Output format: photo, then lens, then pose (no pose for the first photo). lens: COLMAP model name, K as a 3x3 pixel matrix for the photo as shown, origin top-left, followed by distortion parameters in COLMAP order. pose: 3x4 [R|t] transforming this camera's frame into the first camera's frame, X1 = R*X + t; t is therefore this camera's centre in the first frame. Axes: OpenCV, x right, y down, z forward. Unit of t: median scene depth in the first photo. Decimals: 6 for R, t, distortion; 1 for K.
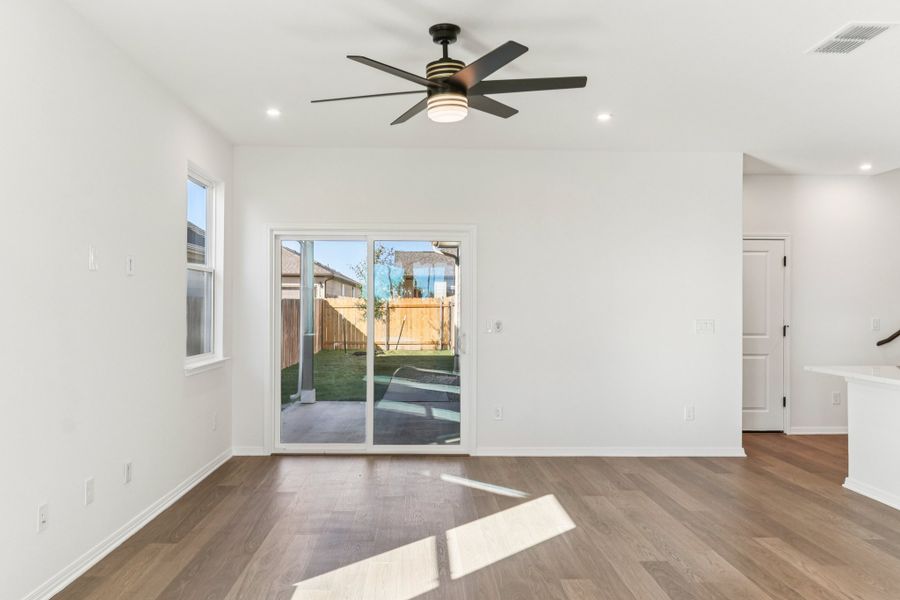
lens RADIAL K [[660.7, 0, 438.0], [0, 660.7, 305.4], [0, 0, 1]] dist [-0.007731, -0.000387]
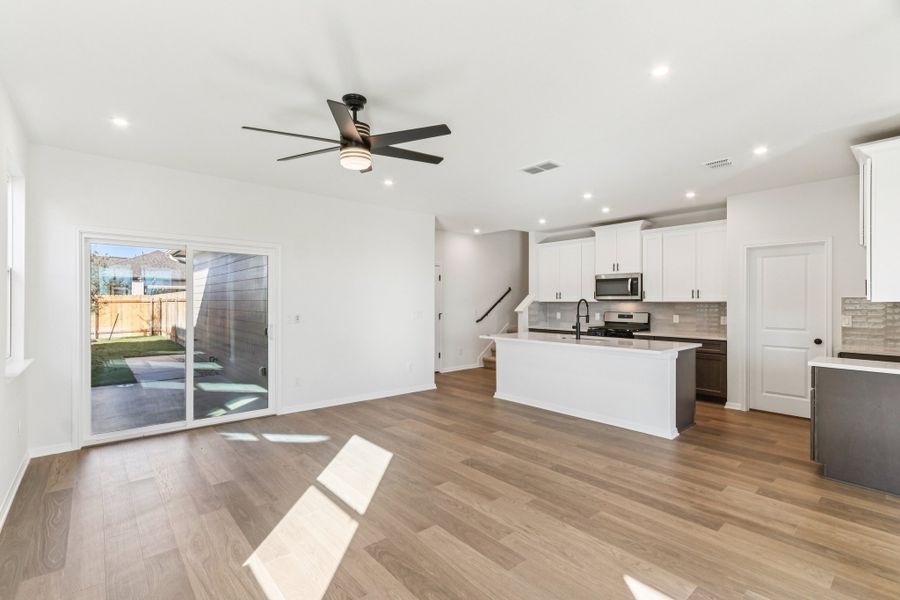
lens RADIAL K [[408.1, 0, 436.7], [0, 408.1, 300.9], [0, 0, 1]] dist [0.004448, 0.000863]
pose [[0.782671, -0.002052, 0.622432, -0.214259], [0.000893, 0.999997, 0.002173, -0.006892], [-0.622435, -0.001145, 0.782670, 0.144372]]
